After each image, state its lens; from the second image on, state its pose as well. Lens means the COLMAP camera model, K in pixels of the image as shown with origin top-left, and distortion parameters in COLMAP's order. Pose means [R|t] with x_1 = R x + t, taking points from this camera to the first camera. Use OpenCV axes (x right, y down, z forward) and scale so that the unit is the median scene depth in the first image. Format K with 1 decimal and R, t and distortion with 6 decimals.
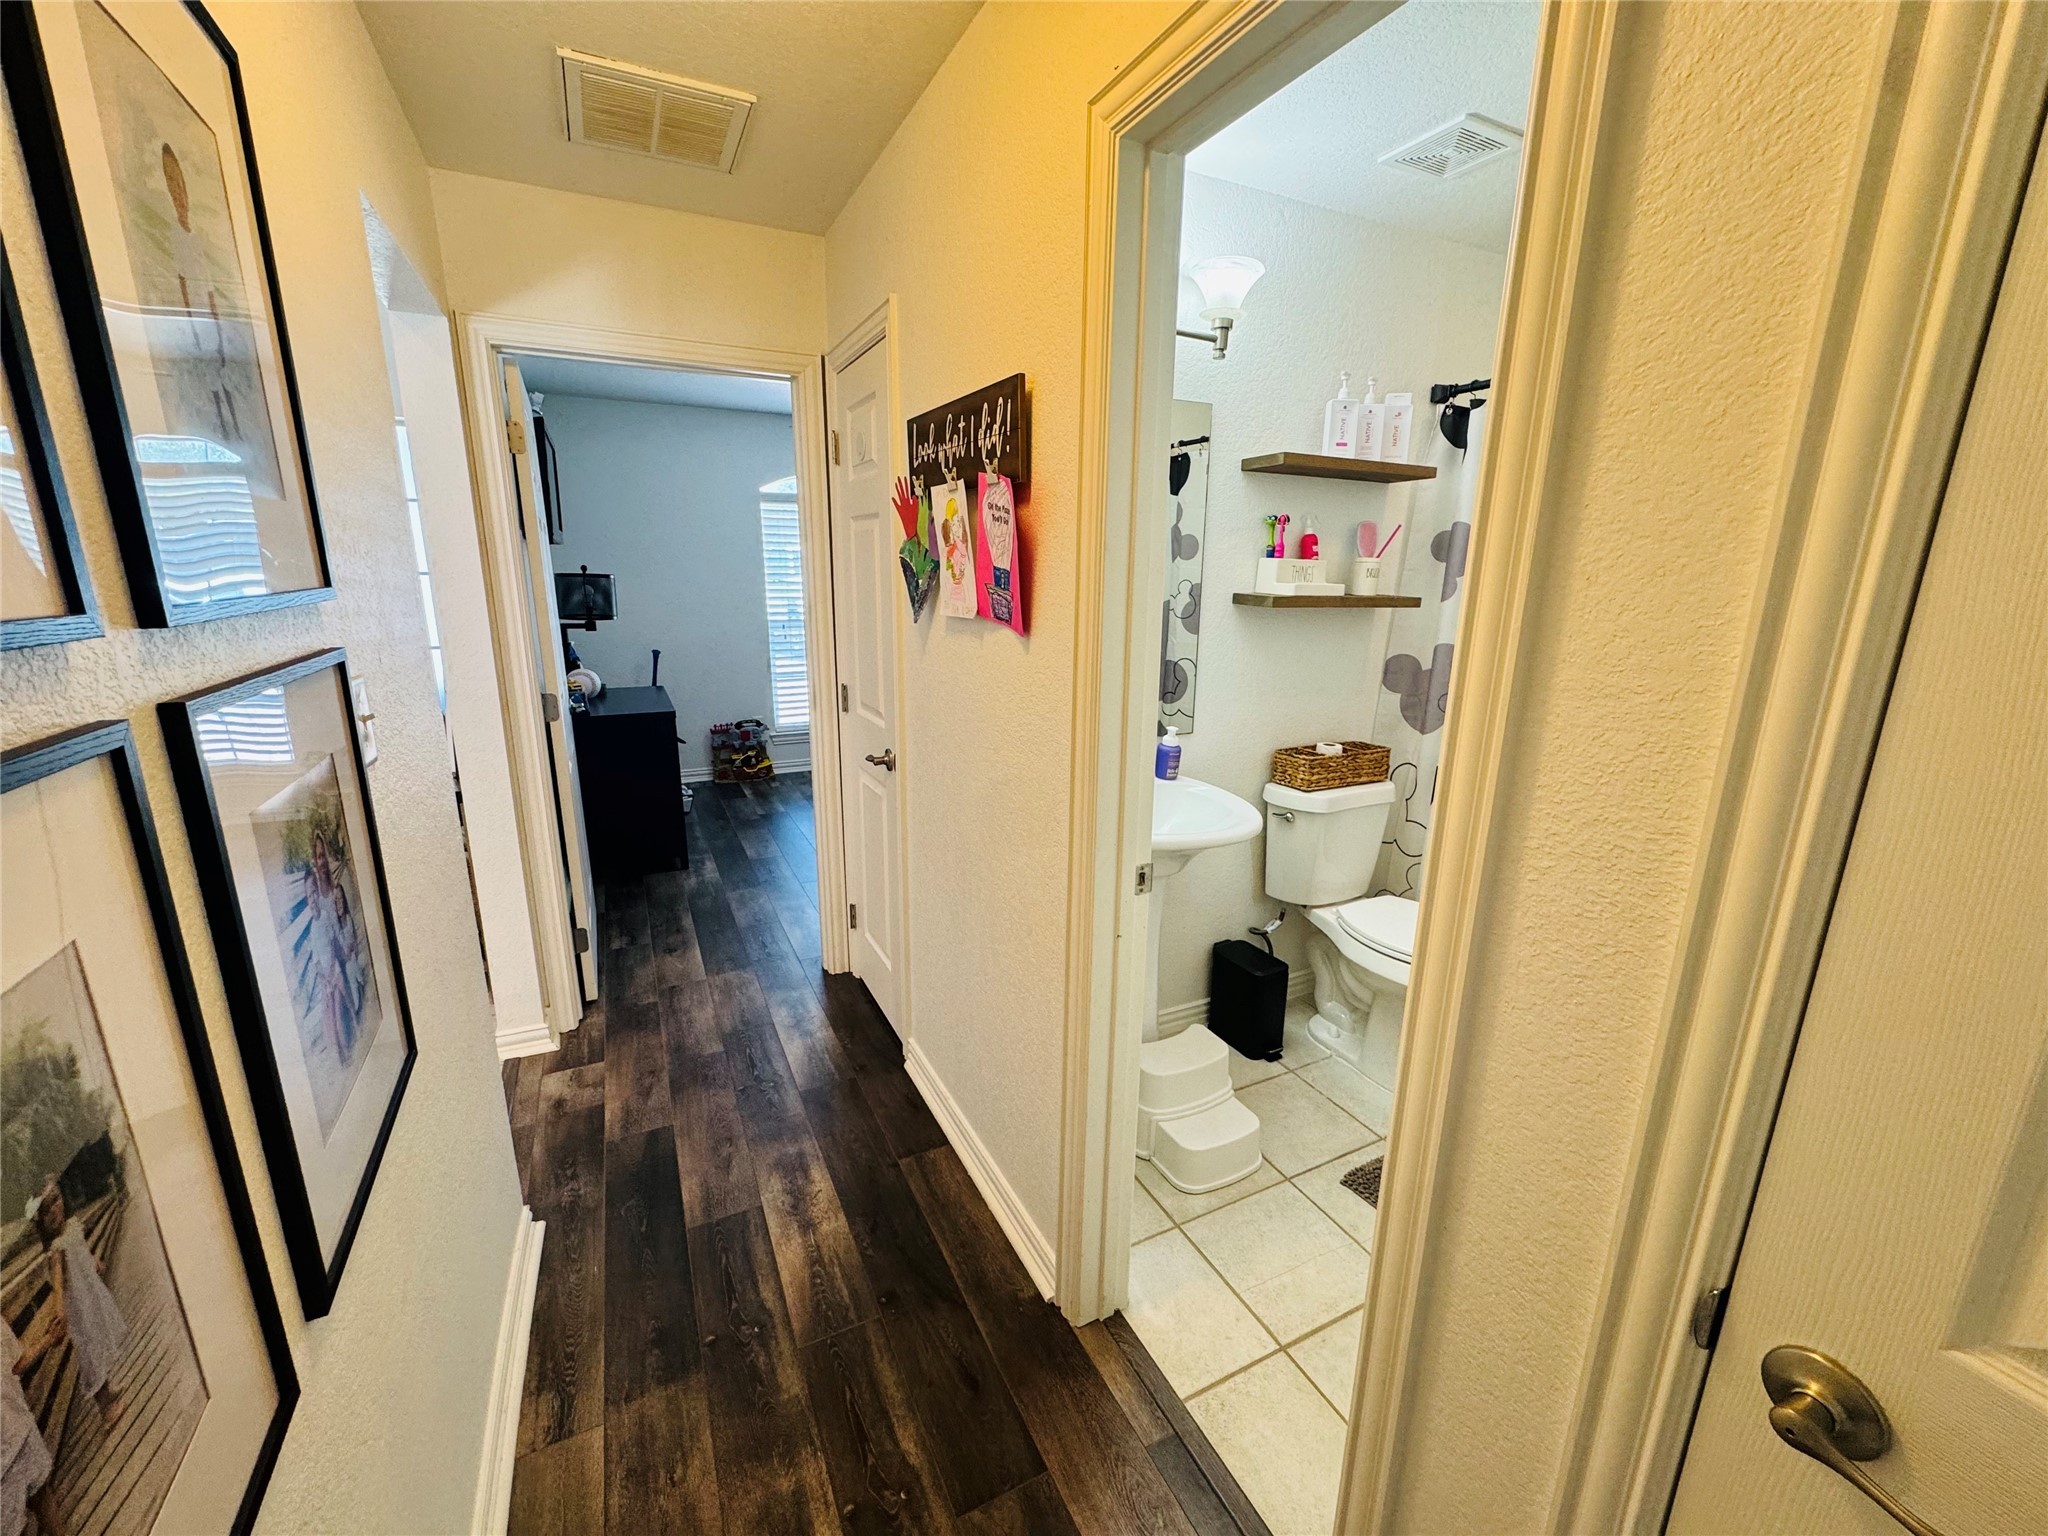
lens RADIAL K [[816.7, 0, 1019.4], [0, 816.7, 766.0], [0, 0, 1]] dist [-0.003819, 0.000779]
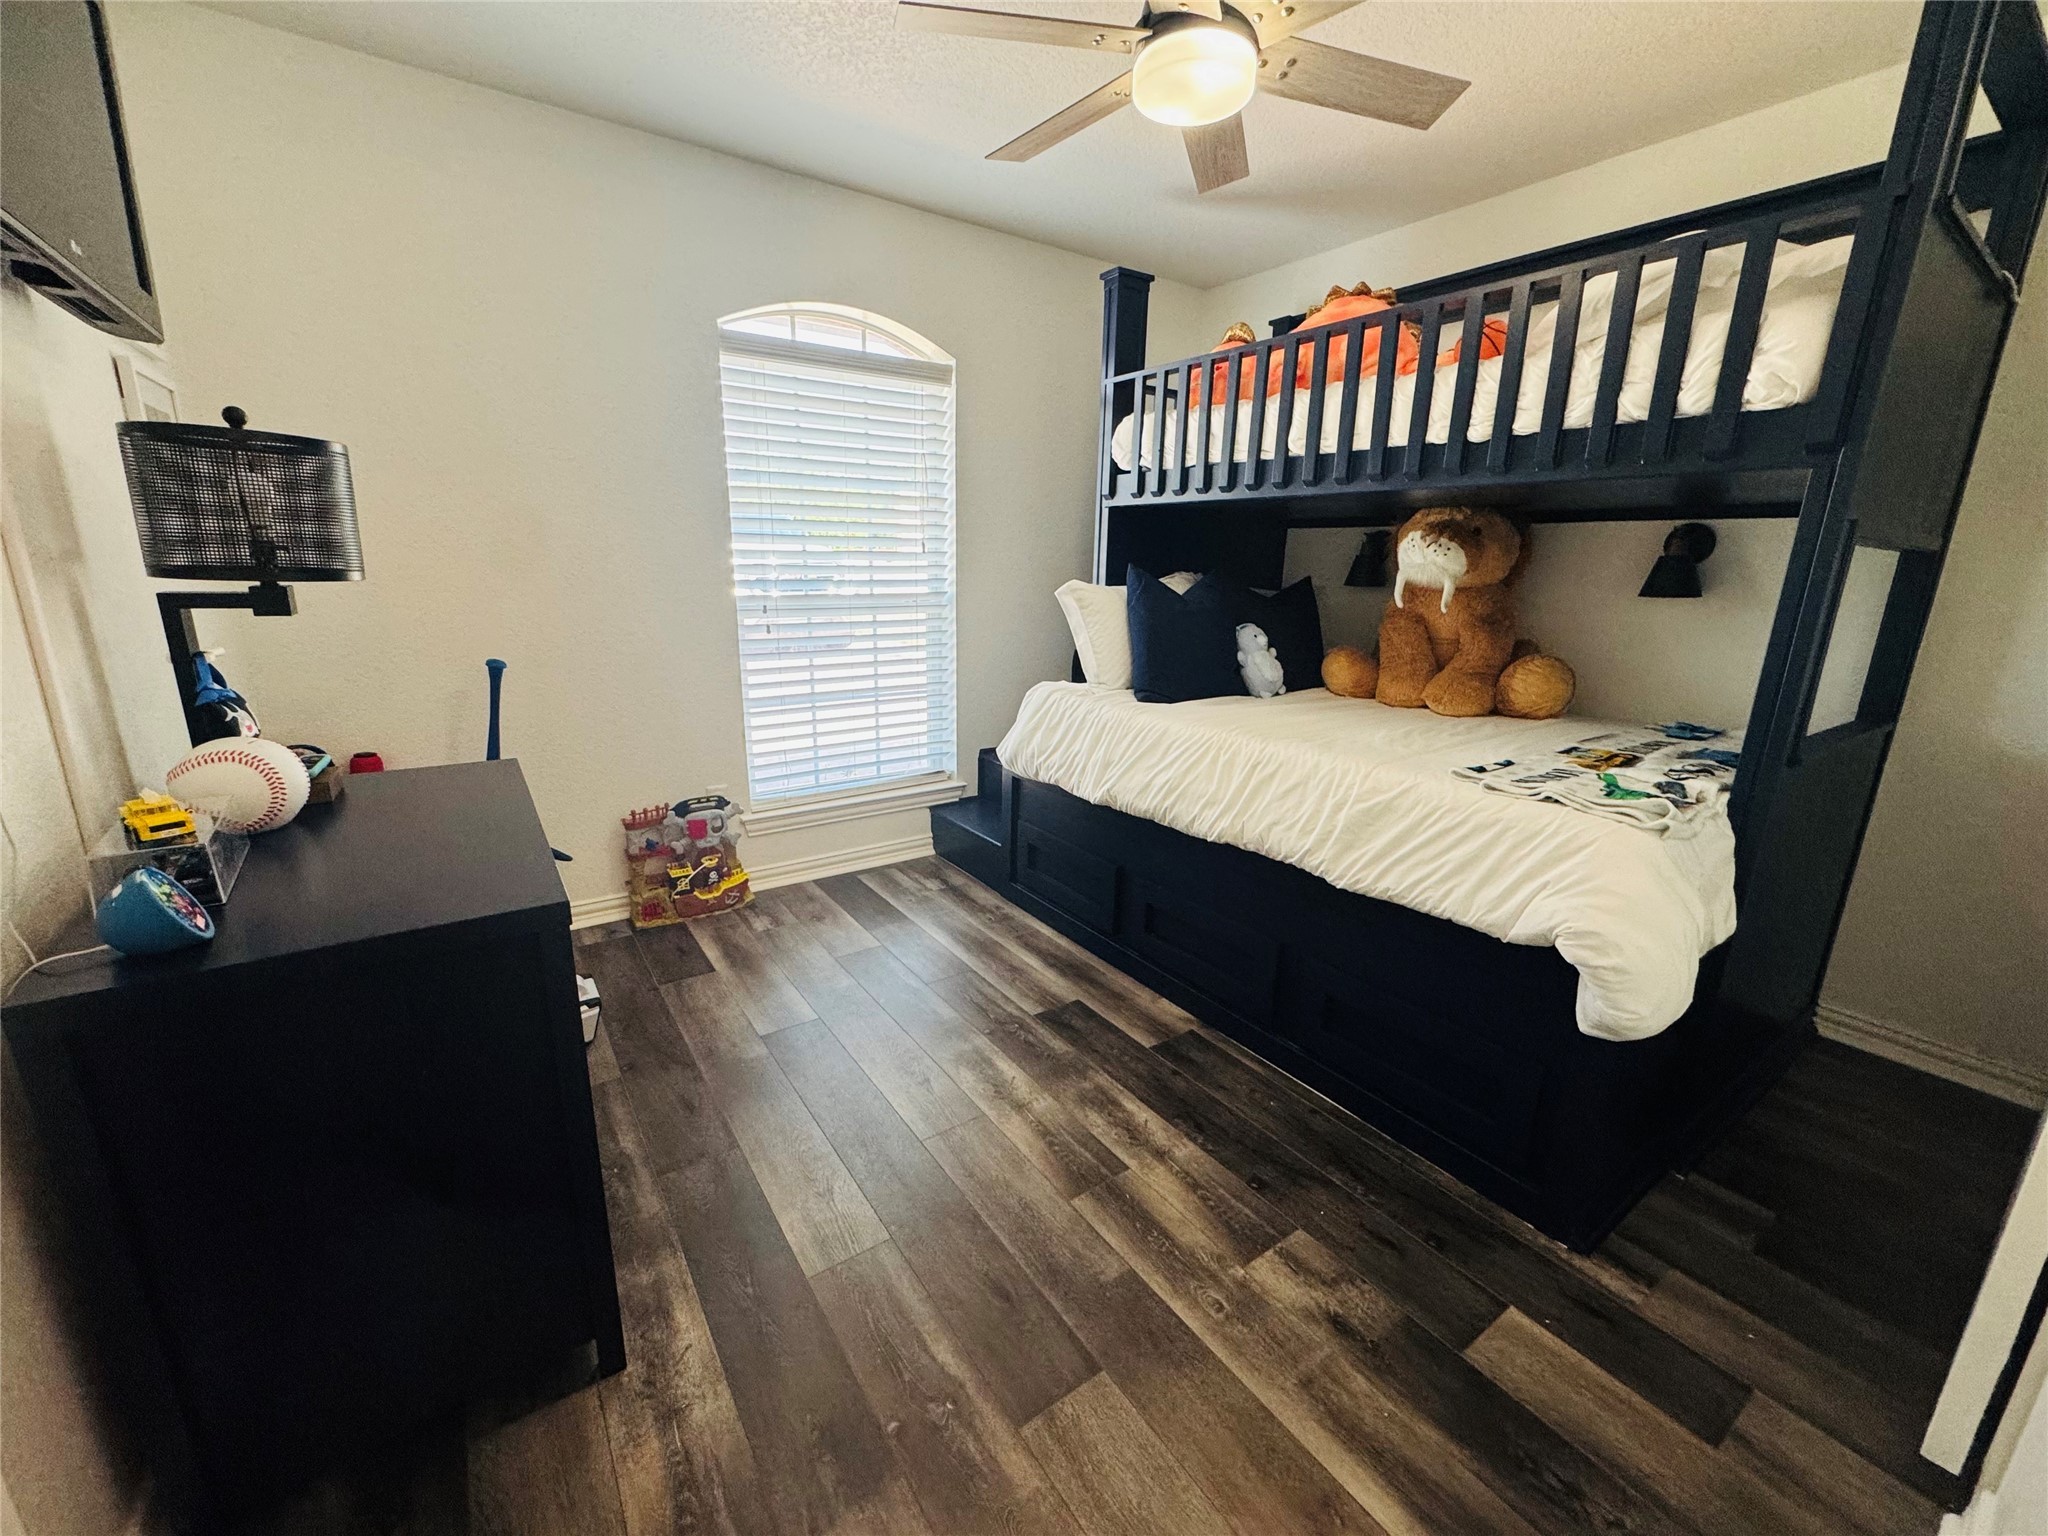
lens RADIAL K [[816.7, 0, 1034.9], [0, 816.7, 763.9], [0, 0, 1]] dist [-0.003819, 0.000779]
pose [[0.987461, -0.025752, 0.155747, -0.149660], [0.024527, 0.999651, 0.009785, -0.055293], [-0.155945, -0.005843, 0.987748, 0.341239]]
